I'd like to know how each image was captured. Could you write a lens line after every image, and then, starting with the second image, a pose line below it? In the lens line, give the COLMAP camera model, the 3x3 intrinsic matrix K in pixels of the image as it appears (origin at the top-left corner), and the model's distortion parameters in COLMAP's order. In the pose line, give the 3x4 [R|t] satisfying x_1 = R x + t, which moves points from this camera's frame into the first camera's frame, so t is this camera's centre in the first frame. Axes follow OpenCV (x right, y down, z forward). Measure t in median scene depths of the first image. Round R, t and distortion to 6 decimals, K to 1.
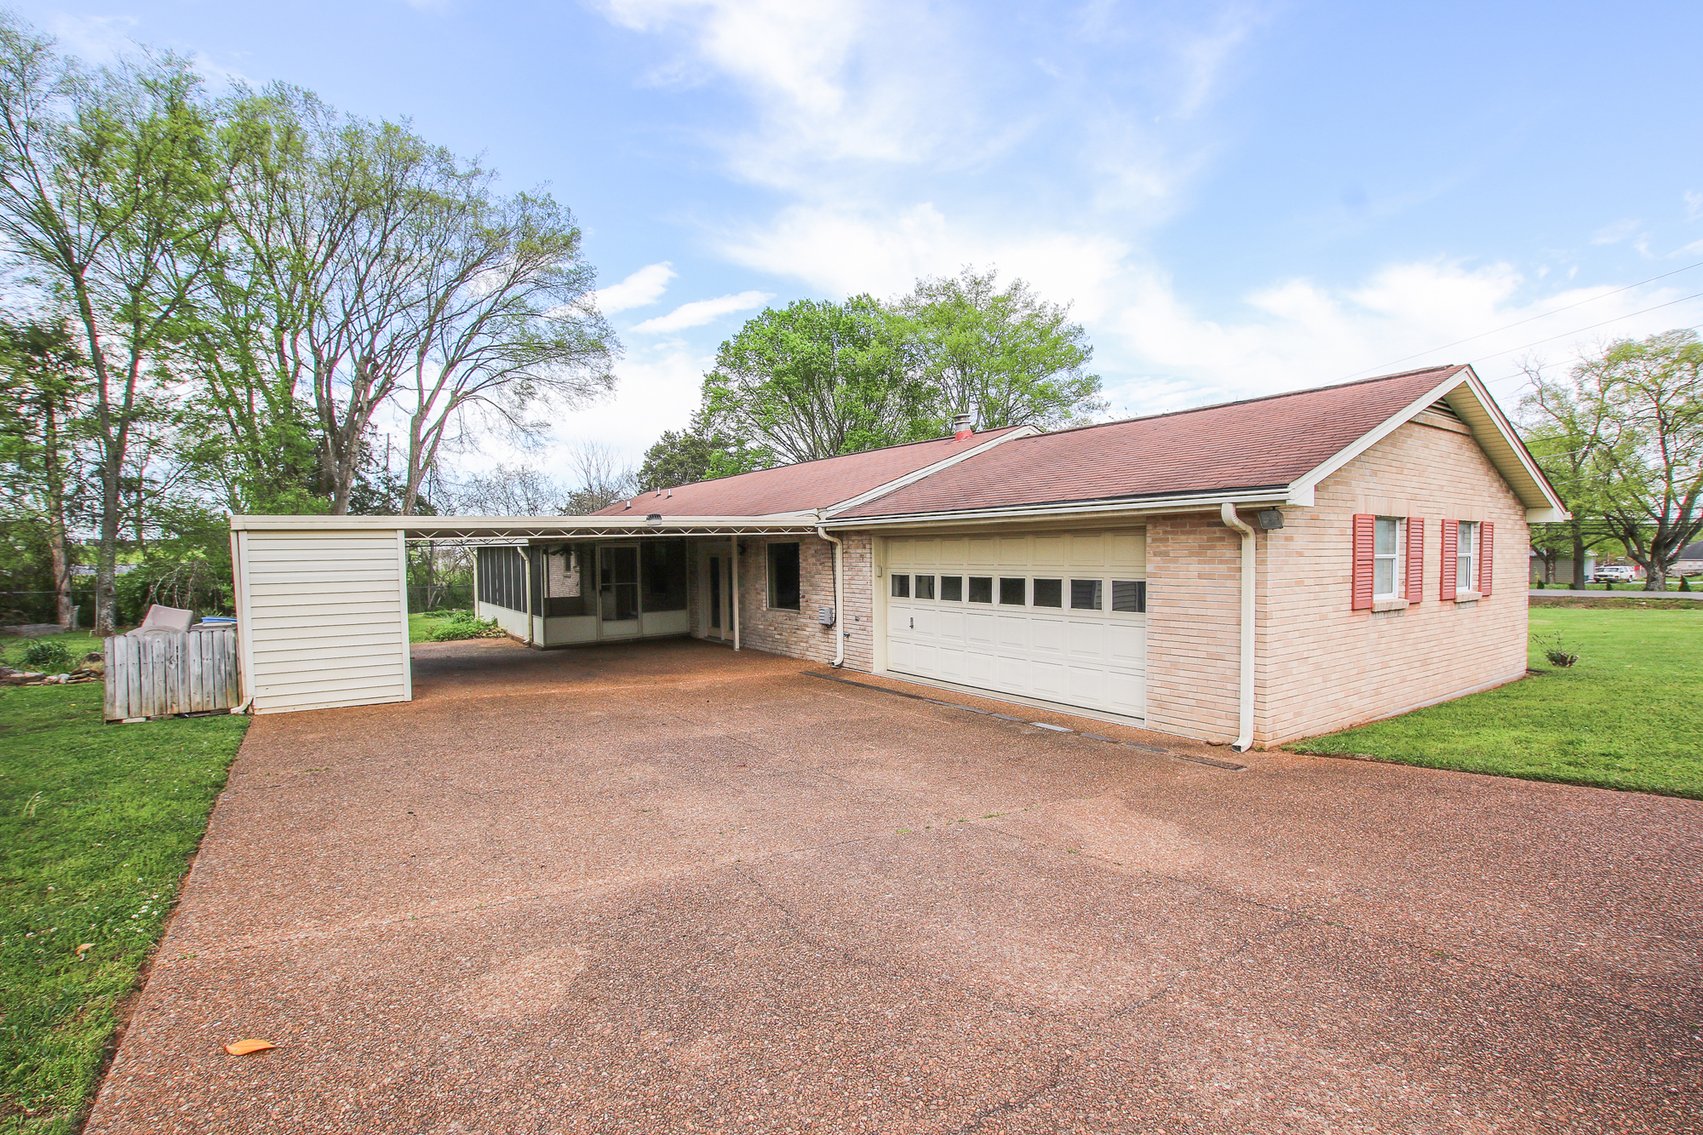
lens RADIAL K [[803.3, 0, 852.7], [0, 803.3, 574.1], [0, 0, 1]] dist [-0.035809, 0.007059]
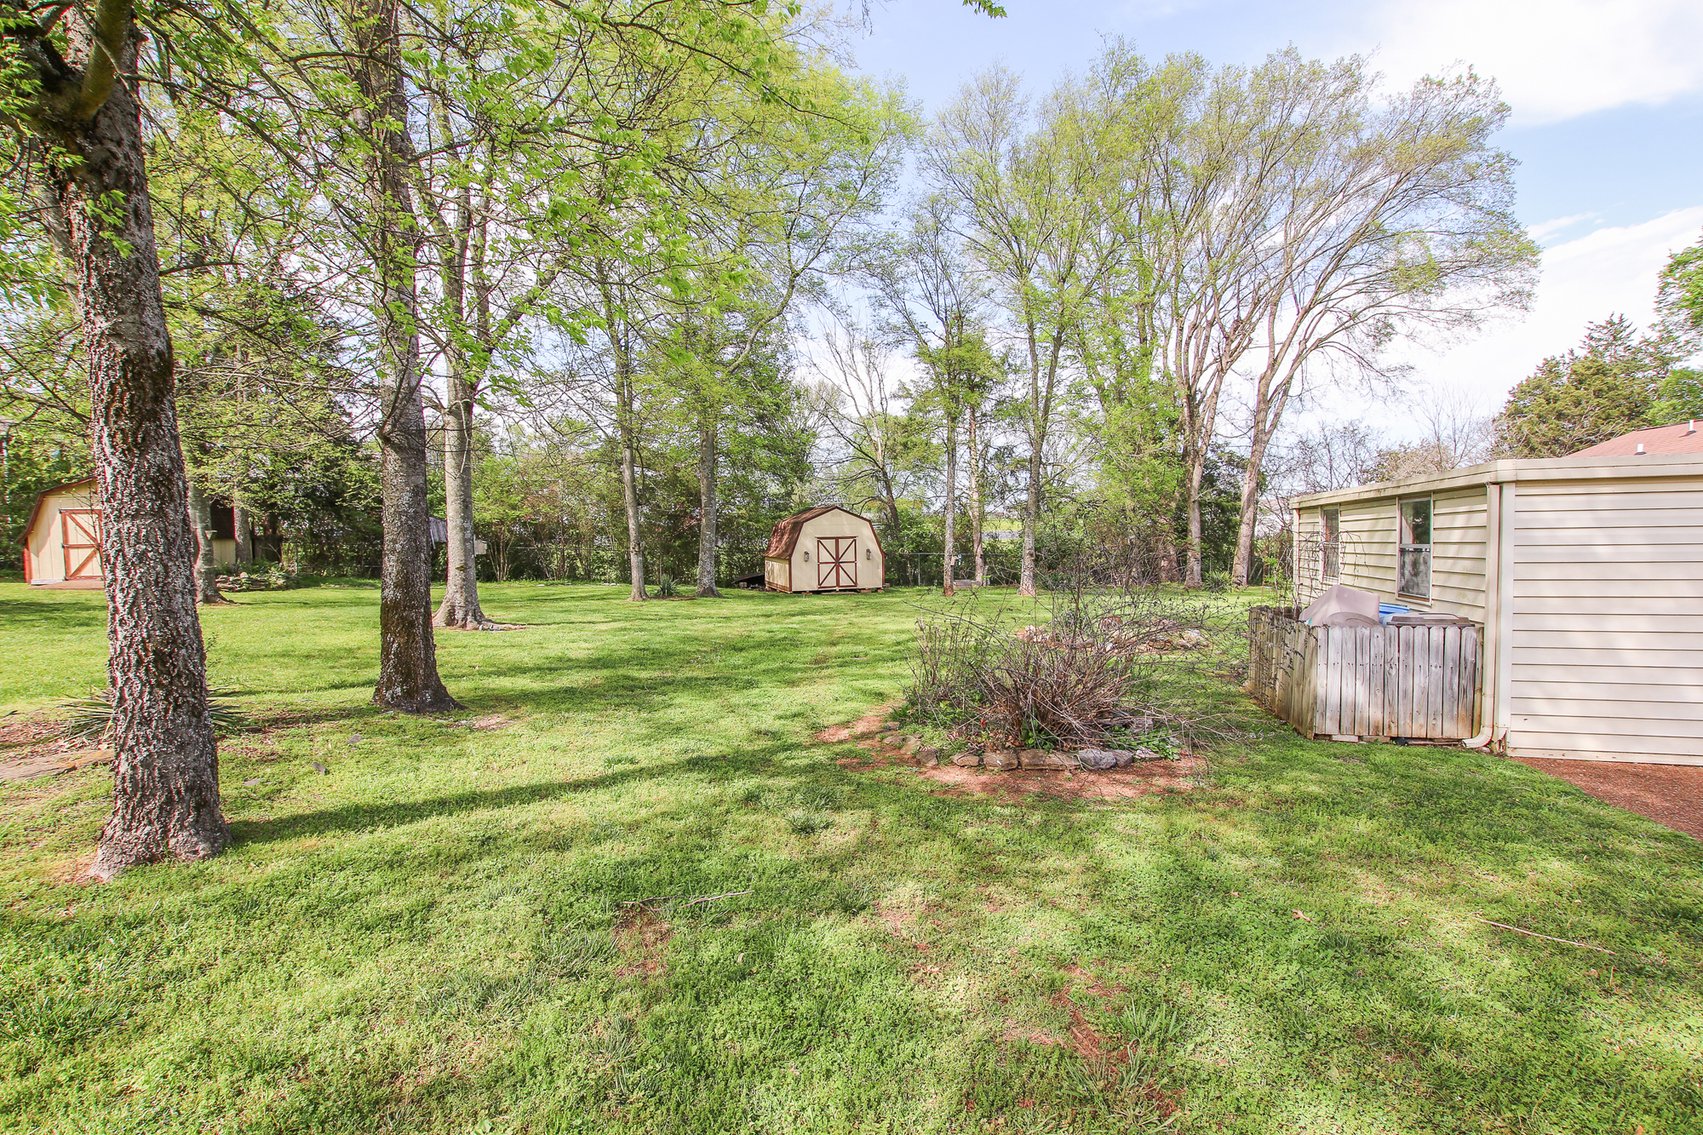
lens RADIAL K [[775.9, 0, 851.5], [0, 775.9, 567.5], [0, 0, 1]] dist [-0.028954, 0.000370]
pose [[0.635763, 0.034311, -0.771121, -0.193292], [-0.009051, 0.999274, 0.037000, -0.000282], [0.771831, -0.016544, 0.635612, 0.048671]]
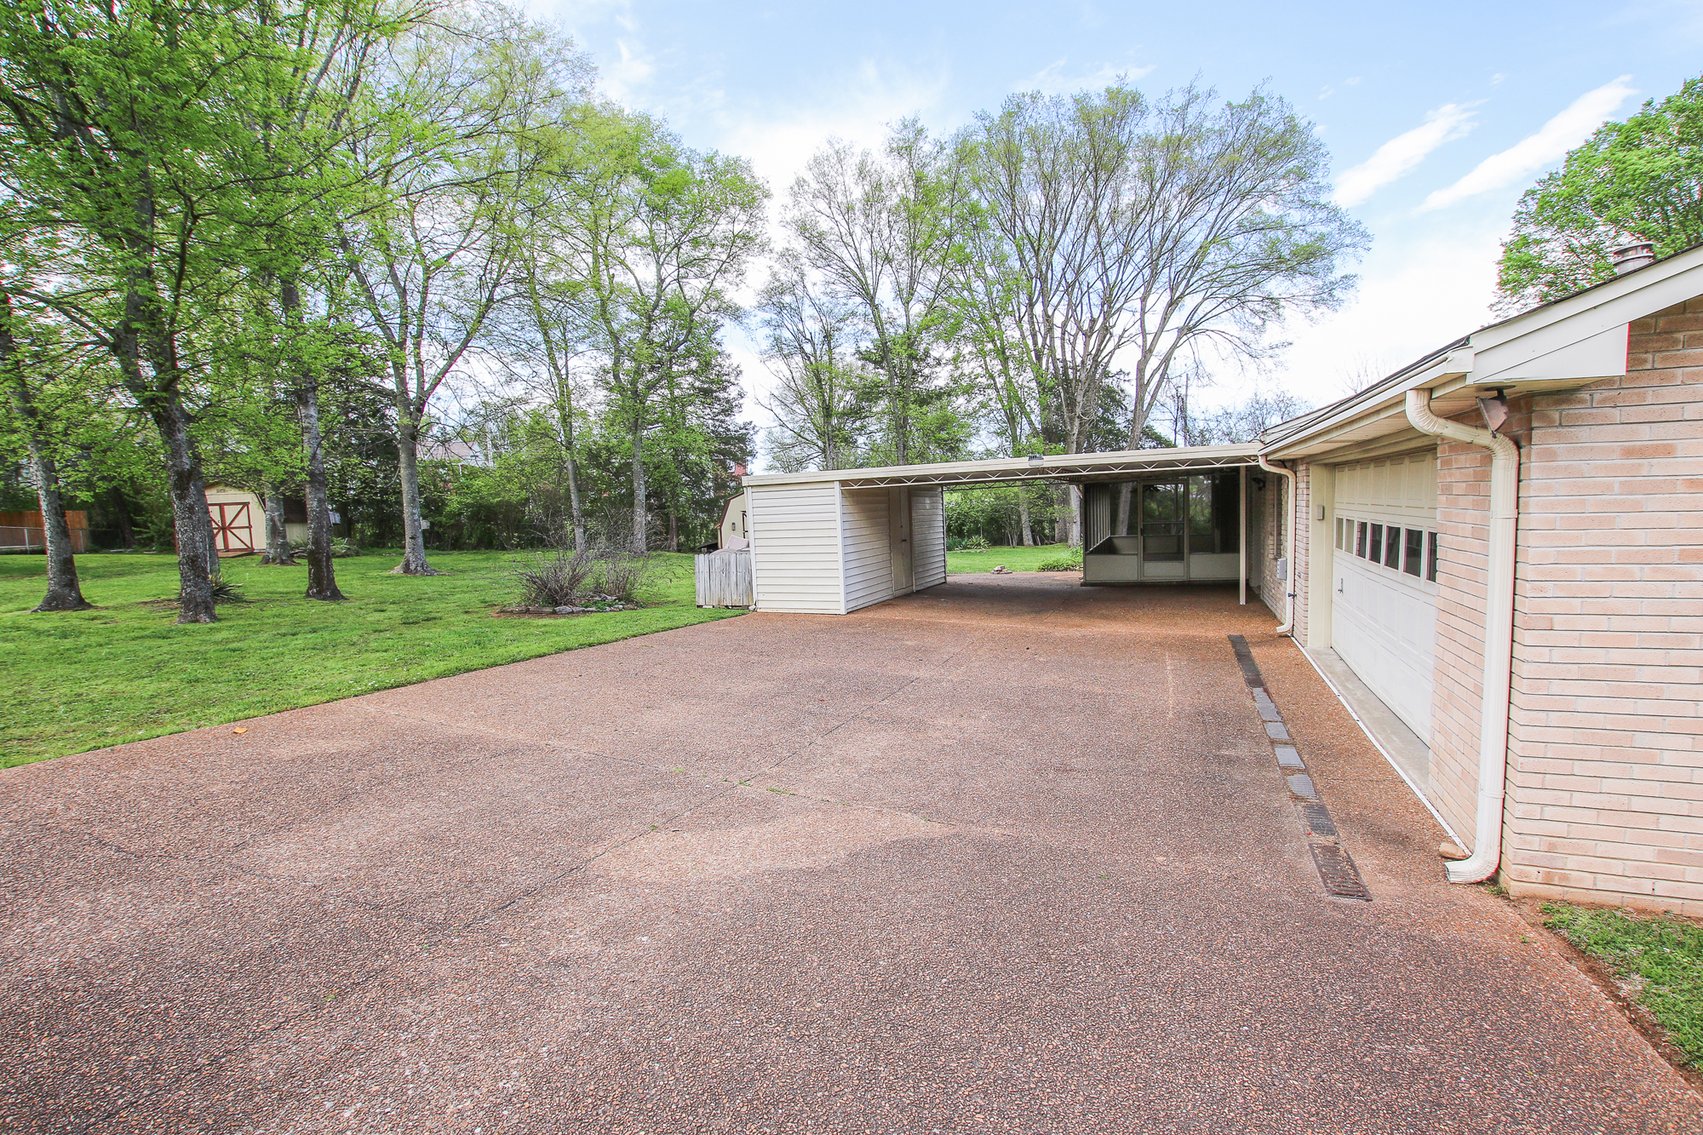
lens RADIAL K [[803.3, 0, 852.7], [0, 803.3, 574.1], [0, 0, 1]] dist [-0.035809, 0.007059]
pose [[0.528035, 0.064824, -0.846745, 0.203774], [0.008681, 0.996618, 0.081711, -0.004930], [0.849178, -0.050497, 0.525686, 0.122241]]
